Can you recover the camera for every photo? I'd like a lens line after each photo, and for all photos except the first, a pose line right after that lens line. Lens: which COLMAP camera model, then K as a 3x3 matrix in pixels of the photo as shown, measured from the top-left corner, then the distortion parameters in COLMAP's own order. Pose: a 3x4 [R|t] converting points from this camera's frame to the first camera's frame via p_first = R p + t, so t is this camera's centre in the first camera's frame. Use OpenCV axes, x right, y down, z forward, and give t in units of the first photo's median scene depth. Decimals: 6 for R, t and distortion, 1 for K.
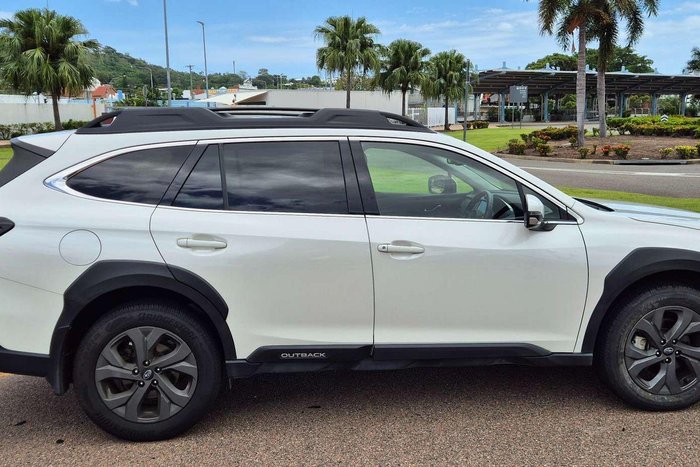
lens RADIAL K [[679.7, 0, 339.1], [0, 679.7, 233.0], [0, 0, 1]] dist [0.046024, -0.004063]
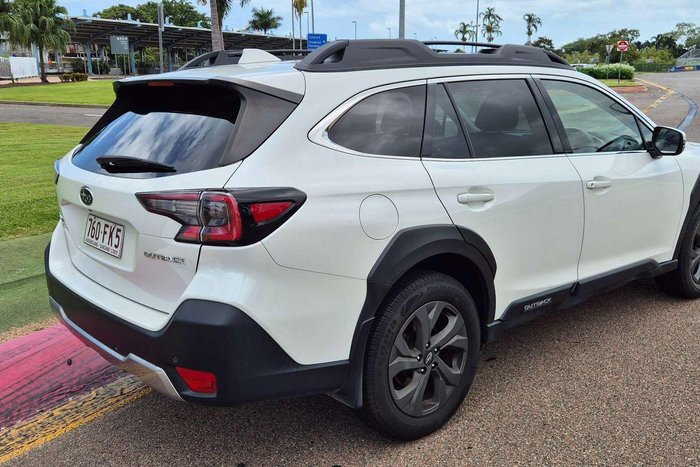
lens RADIAL K [[679.7, 0, 339.1], [0, 679.7, 233.0], [0, 0, 1]] dist [0.046024, -0.004063]
pose [[0.822348, -0.126069, 0.554843, -0.803064], [0.089867, 0.991683, 0.092133, -0.034021], [-0.561843, -0.025903, 0.826838, 0.359285]]
